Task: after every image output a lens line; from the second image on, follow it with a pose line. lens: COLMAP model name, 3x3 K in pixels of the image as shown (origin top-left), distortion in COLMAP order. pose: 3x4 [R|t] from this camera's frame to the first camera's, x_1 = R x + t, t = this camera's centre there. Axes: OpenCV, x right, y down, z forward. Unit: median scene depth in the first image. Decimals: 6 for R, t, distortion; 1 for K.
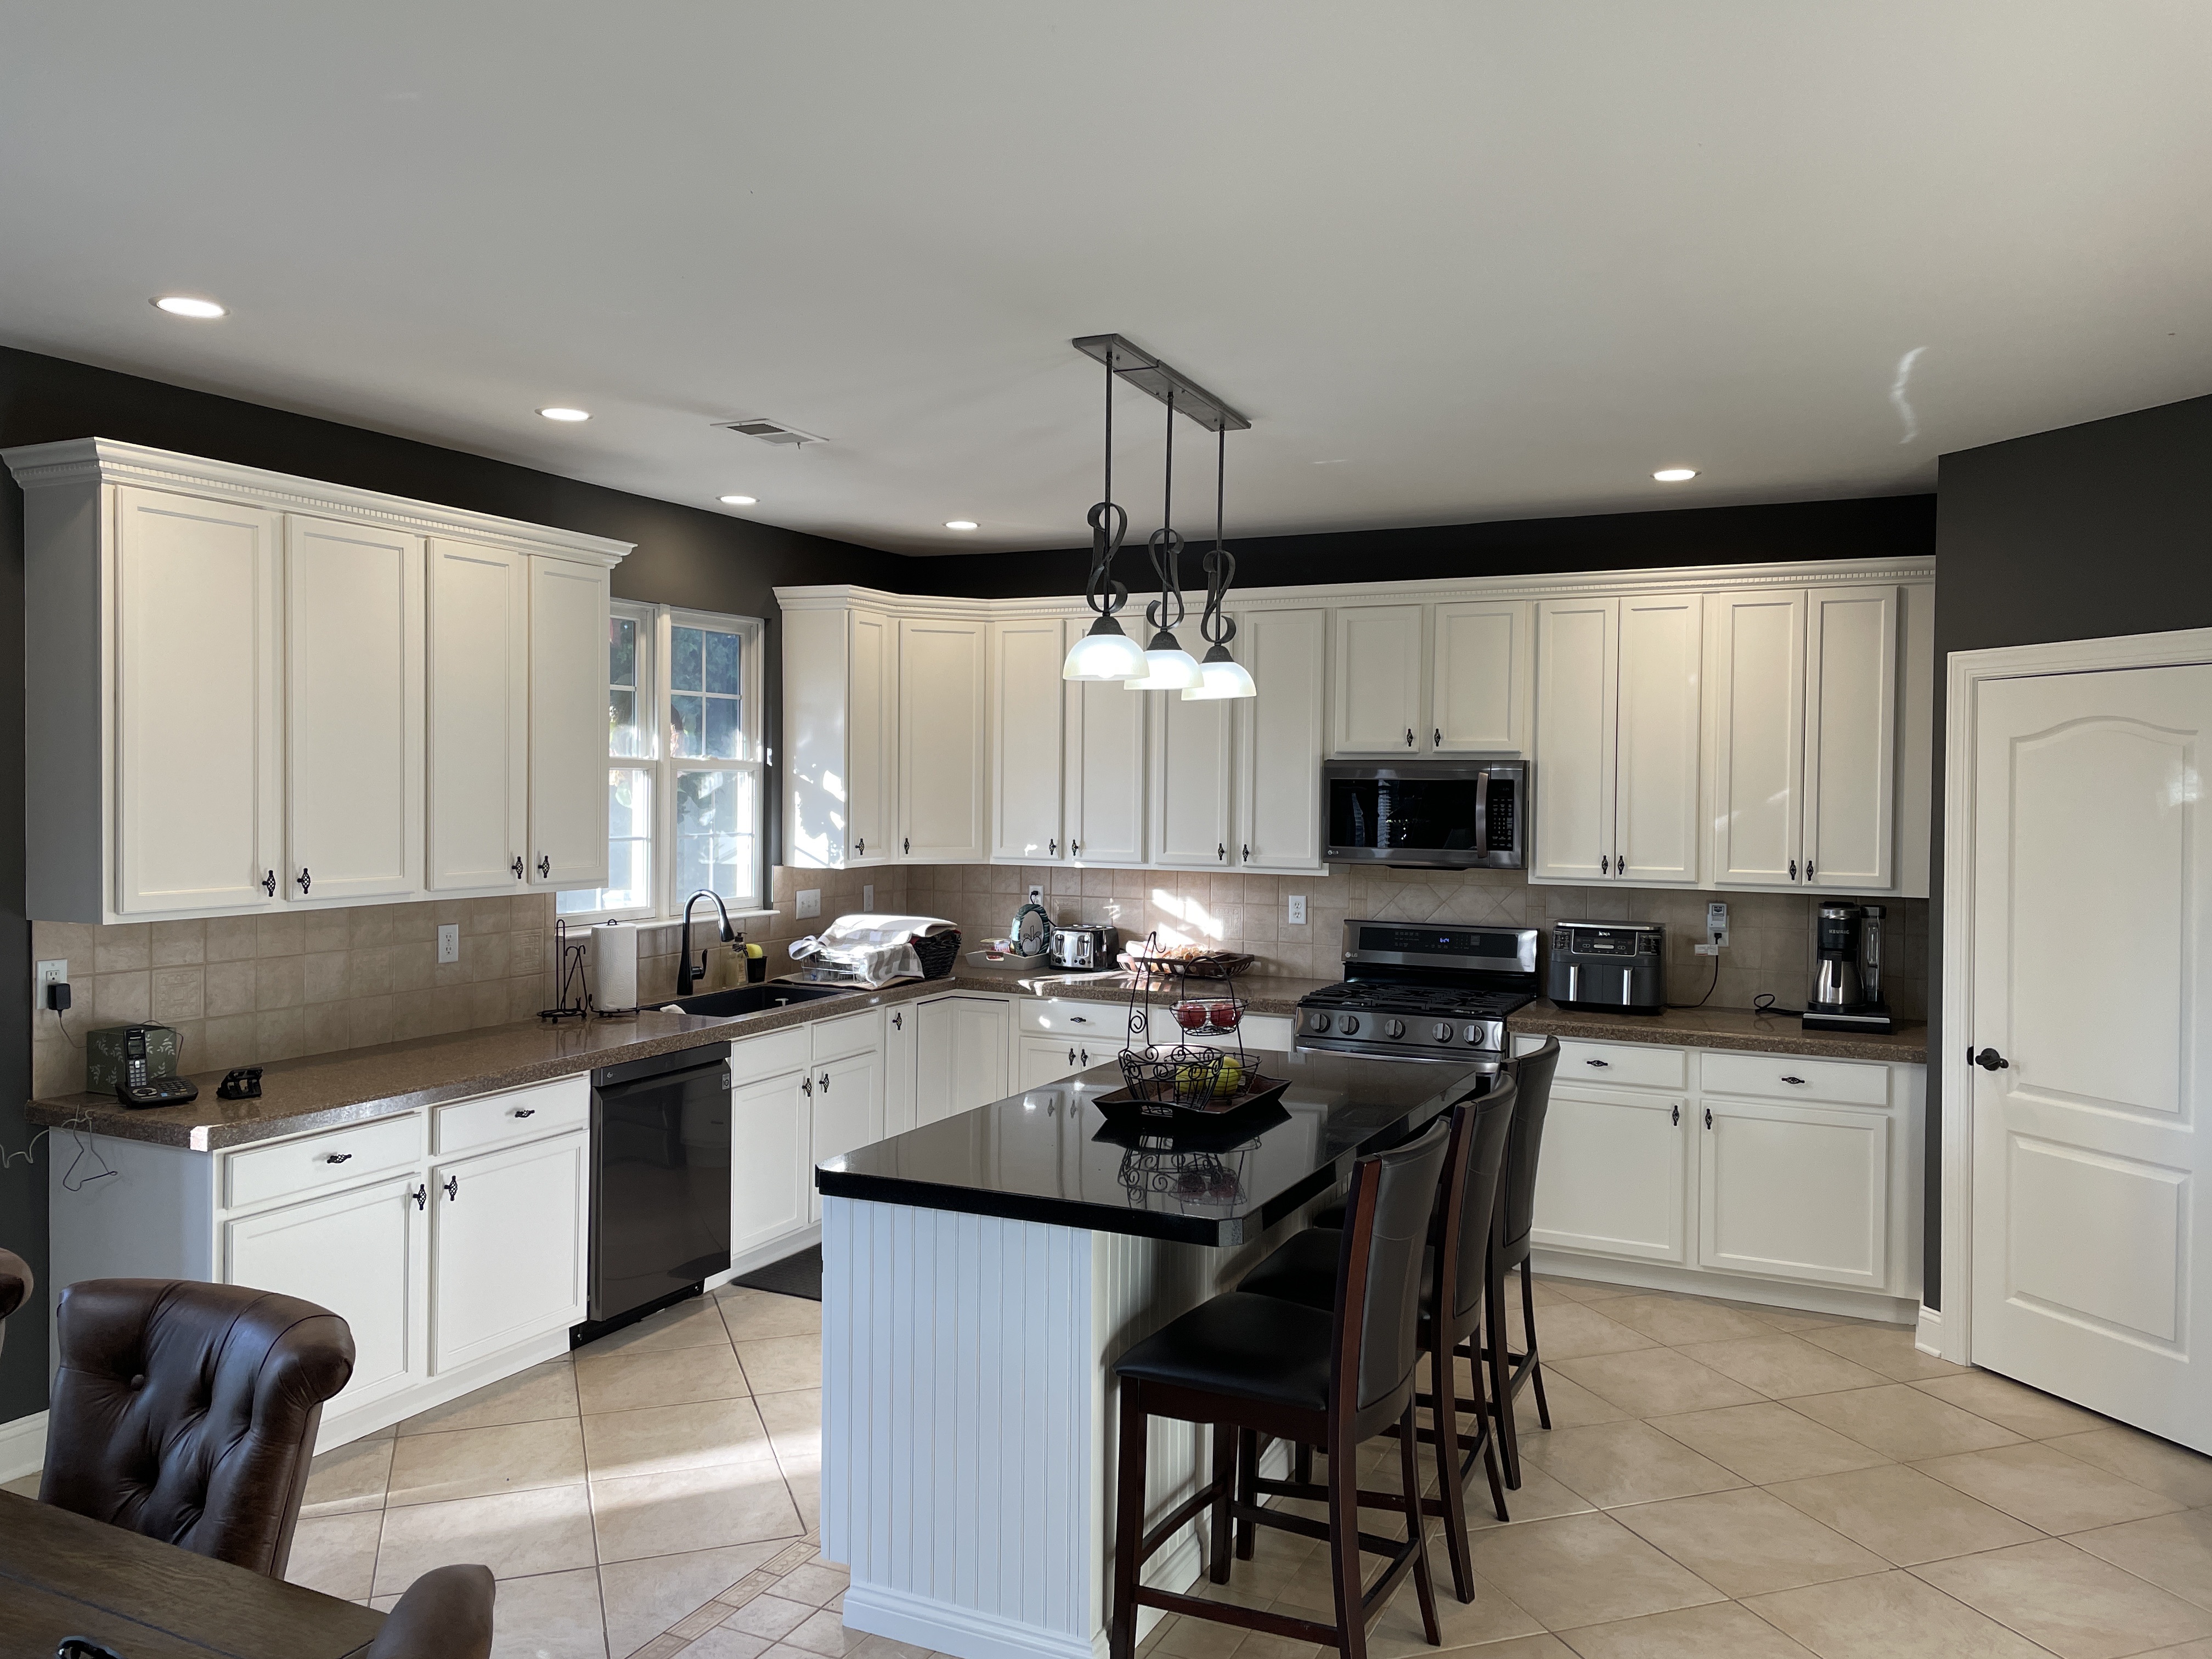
lens RADIAL K [[1647.2, 0, 1109.0], [0, 1647.2, 823.5], [0, 0, 1]] dist [0.051760, -0.072128]
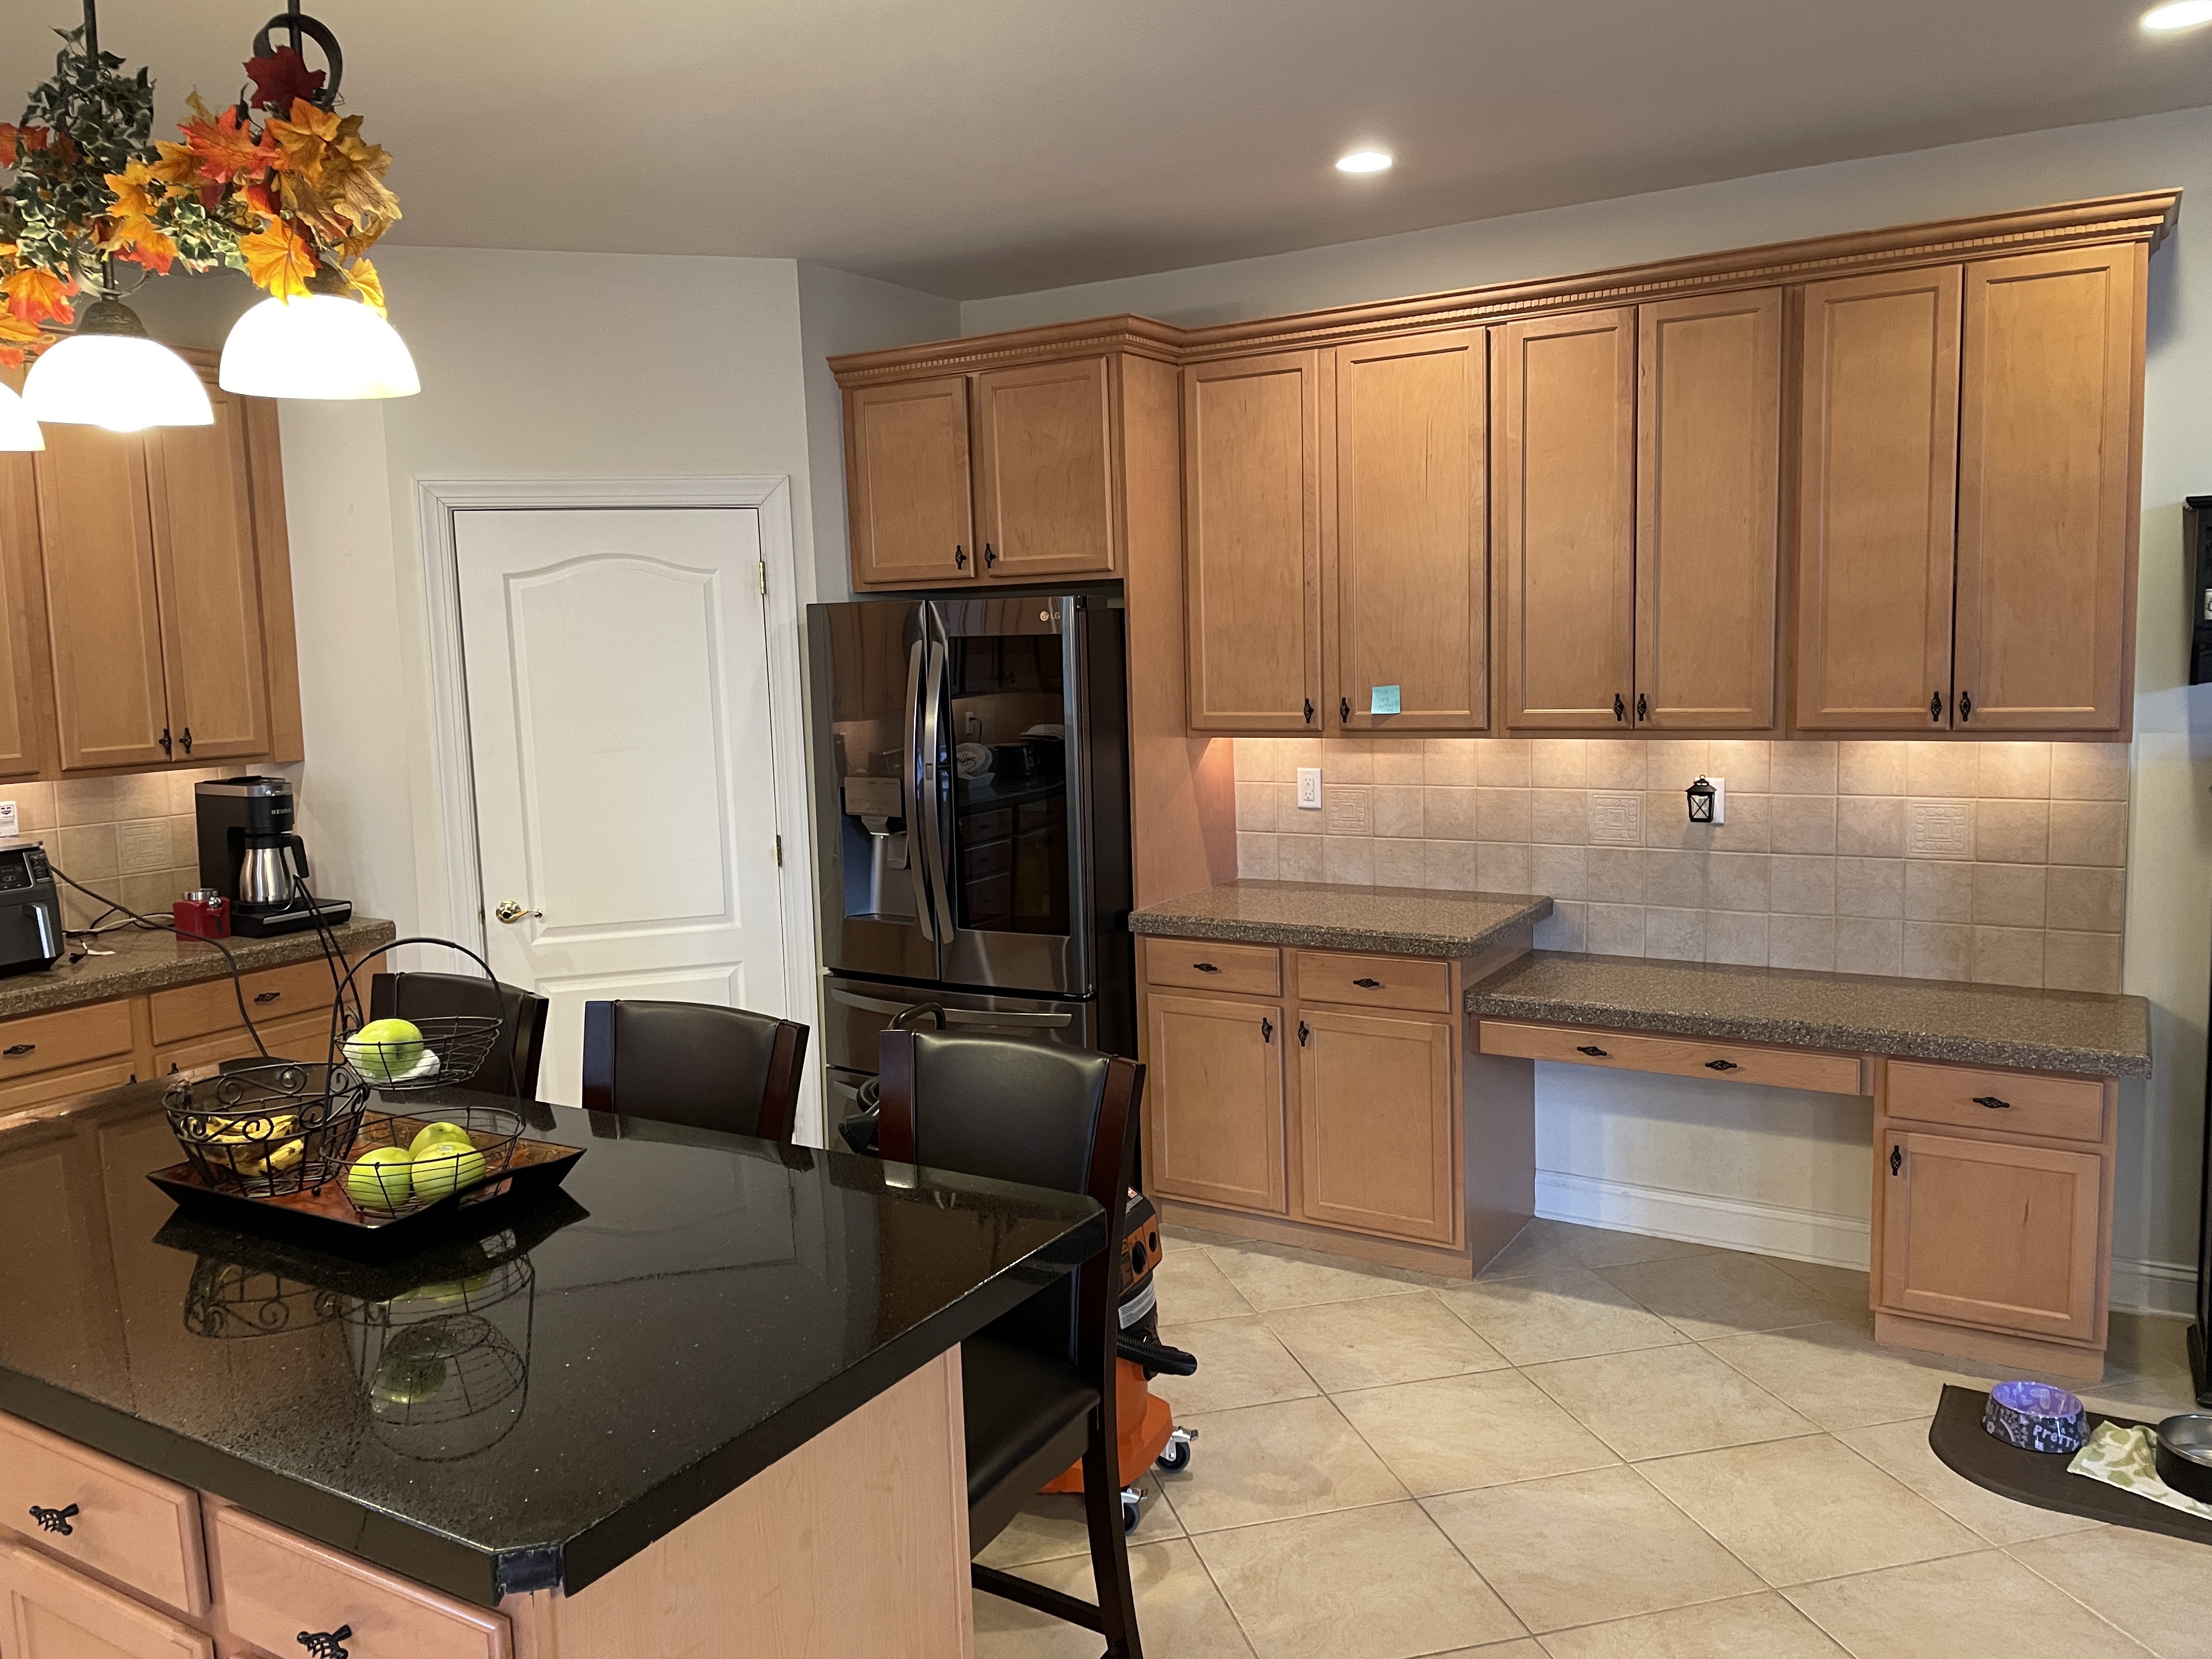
lens RADIAL K [[1647.2, 0, 1102.7], [0, 1647.2, 822.6], [0, 0, 1]] dist [0.051760, -0.072128]
pose [[0.083966, -0.128302, 0.988174, -0.380733], [0.052562, 0.990866, 0.124185, -0.010710], [-0.995081, 0.041513, 0.089943, 0.577993]]
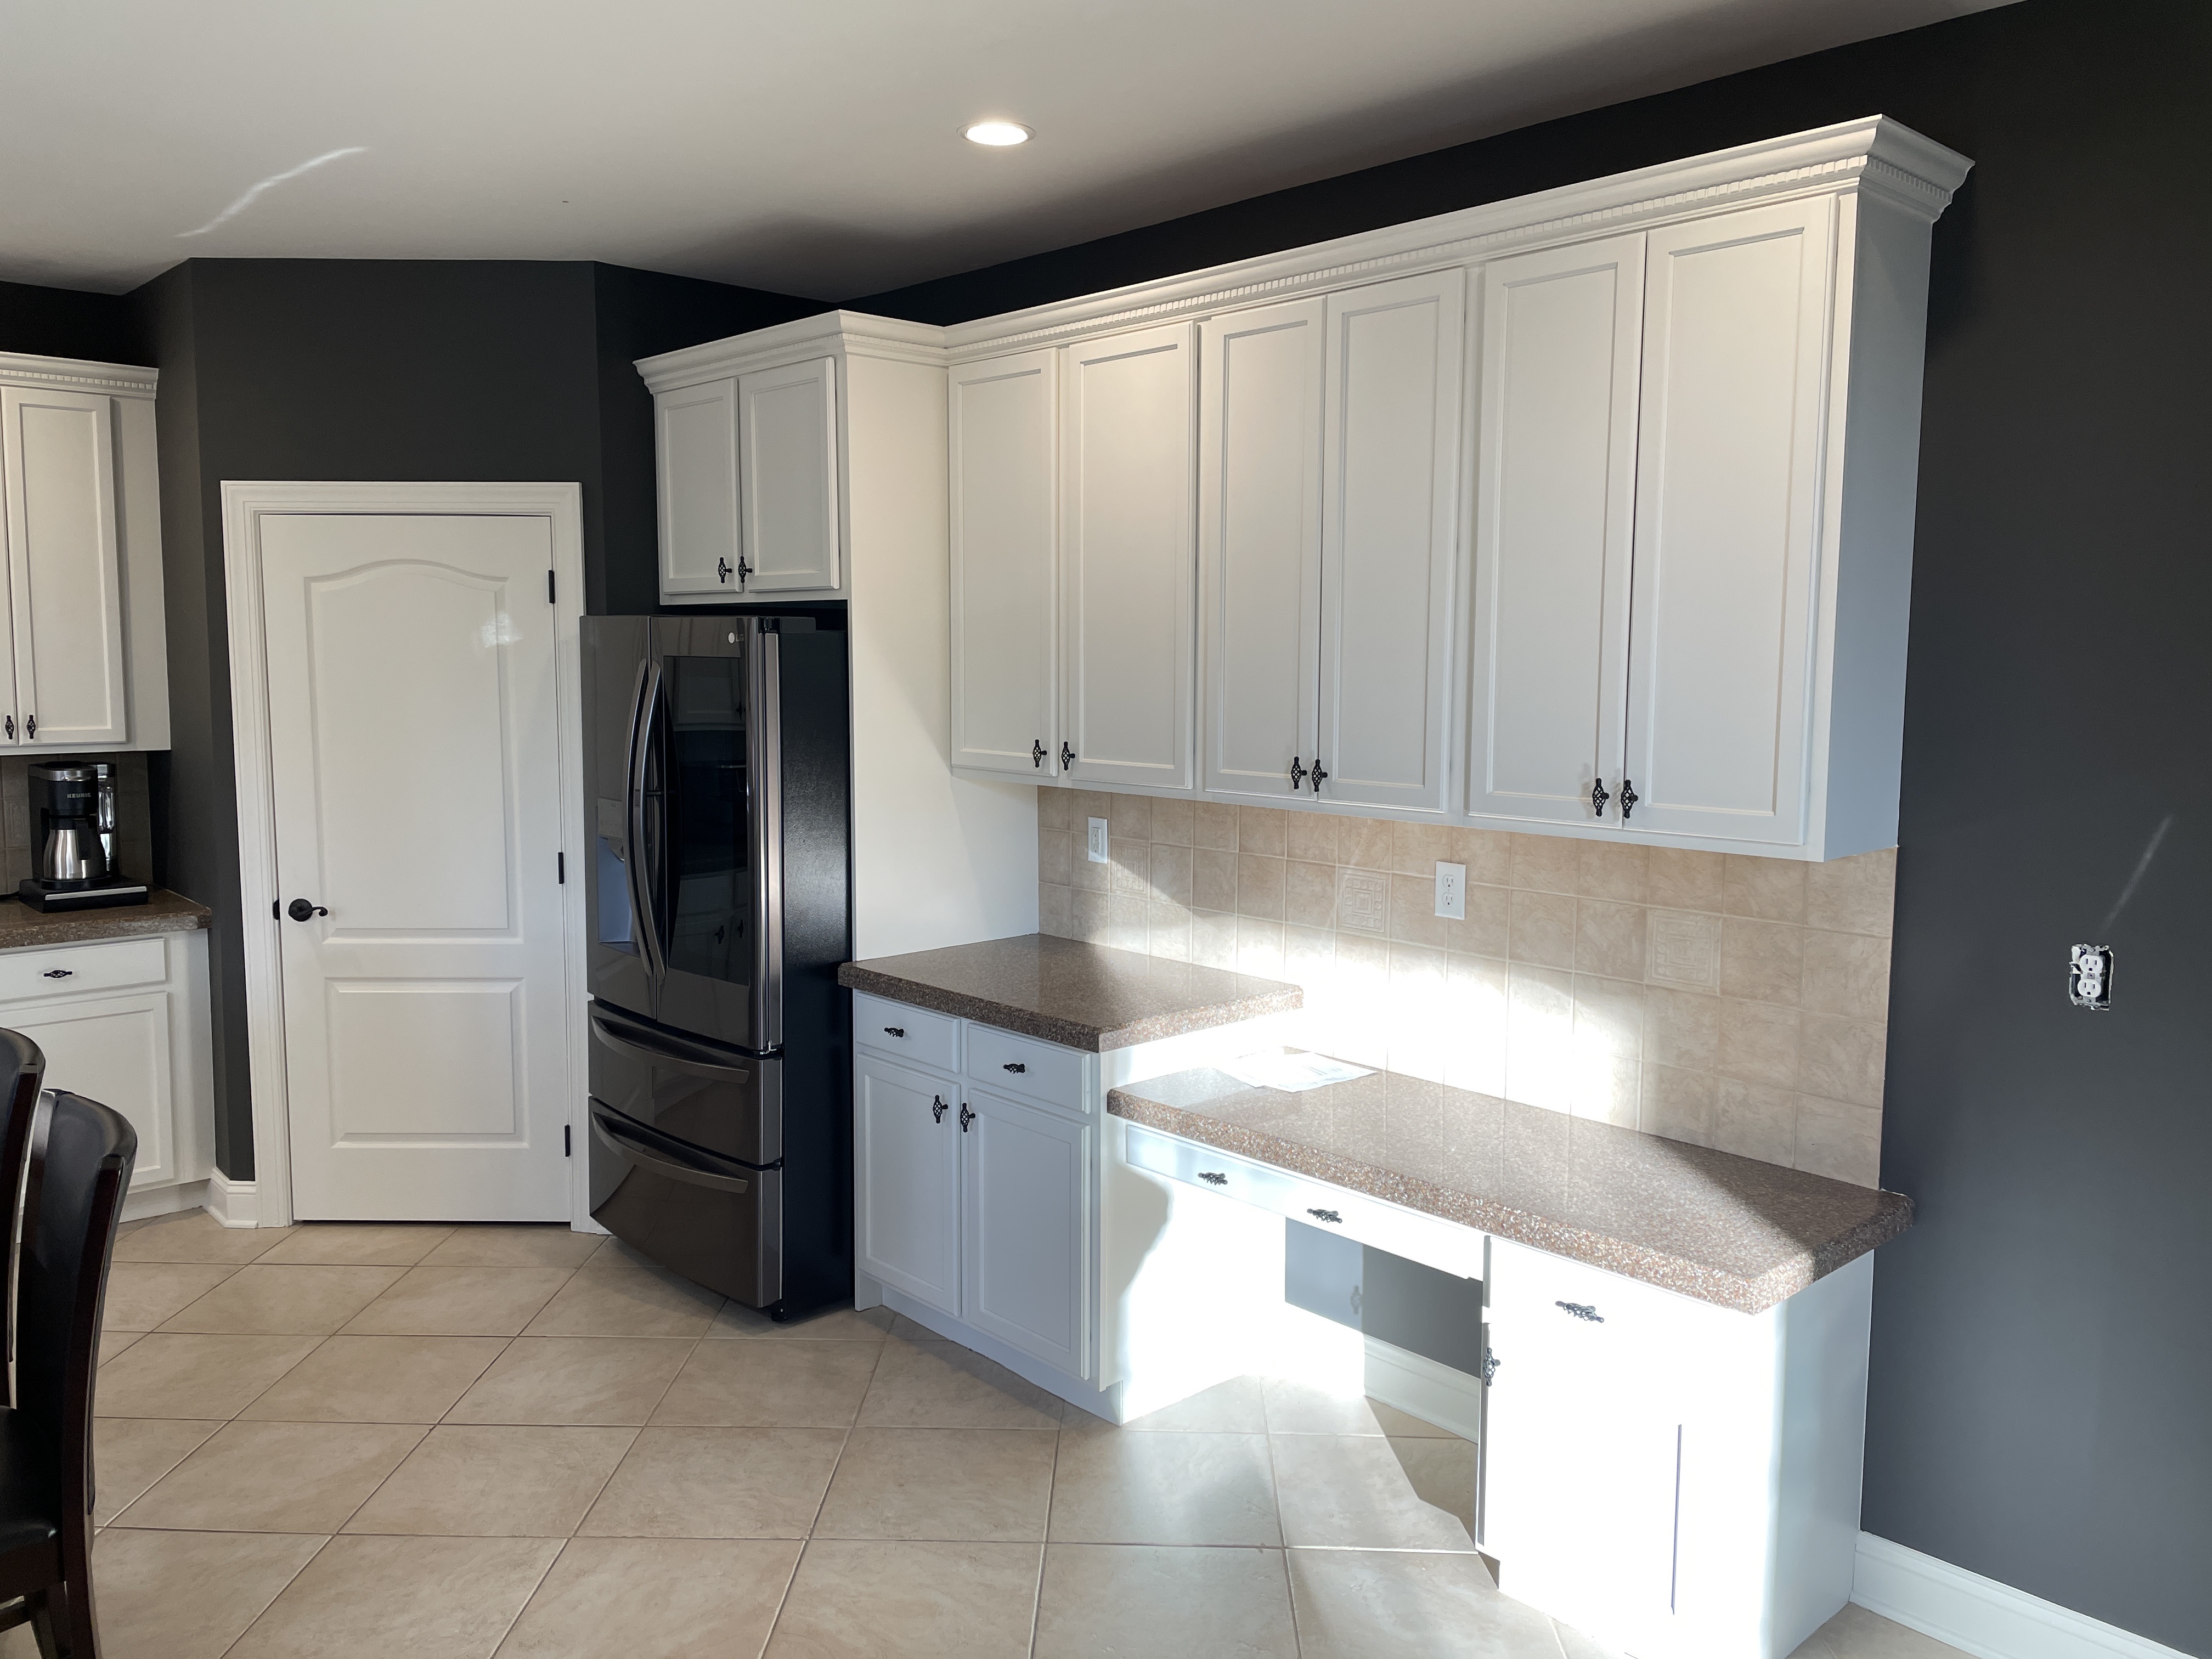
lens RADIAL K [[1647.2, 0, 1108.7], [0, 1647.2, 815.2], [0, 0, 1]] dist [0.051760, -0.072128]
pose [[0.349673, -0.101761, 0.931329, -0.206137], [0.015442, 0.994575, 0.102874, -0.006095], [-0.936744, -0.021591, 0.349348, 0.221223]]
